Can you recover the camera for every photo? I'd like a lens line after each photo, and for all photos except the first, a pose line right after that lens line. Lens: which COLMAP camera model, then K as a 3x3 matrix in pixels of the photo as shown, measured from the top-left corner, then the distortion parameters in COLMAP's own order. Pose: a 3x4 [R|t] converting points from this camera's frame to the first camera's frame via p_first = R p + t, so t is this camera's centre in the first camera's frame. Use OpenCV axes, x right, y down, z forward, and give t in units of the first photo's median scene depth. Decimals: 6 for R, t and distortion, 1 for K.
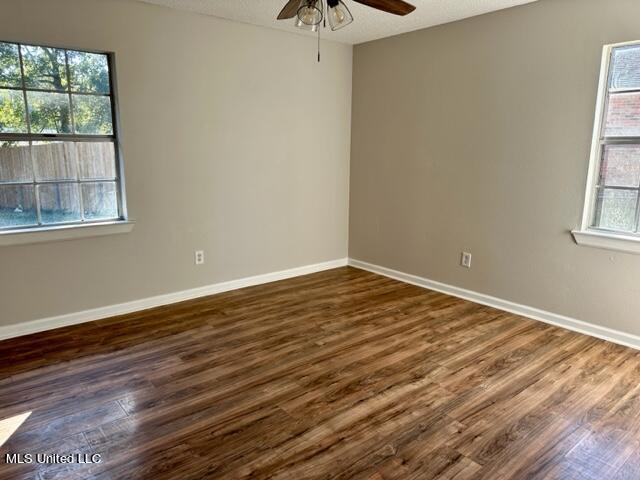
lens RADIAL K [[447.6, 0, 314.2], [0, 447.6, 219.5], [0, 0, 1]] dist [0.054044, -0.070007]
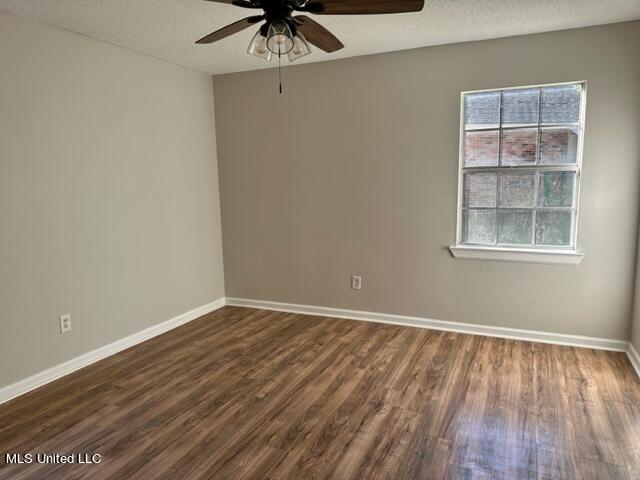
lens RADIAL K [[447.6, 0, 345.5], [0, 447.6, 224.3], [0, 0, 1]] dist [0.054044, -0.070007]
pose [[0.896463, -0.069260, 0.437673, -0.188042], [0.093258, 0.995077, -0.033548, -0.020531], [-0.433195, 0.070891, 0.898508, 0.071163]]
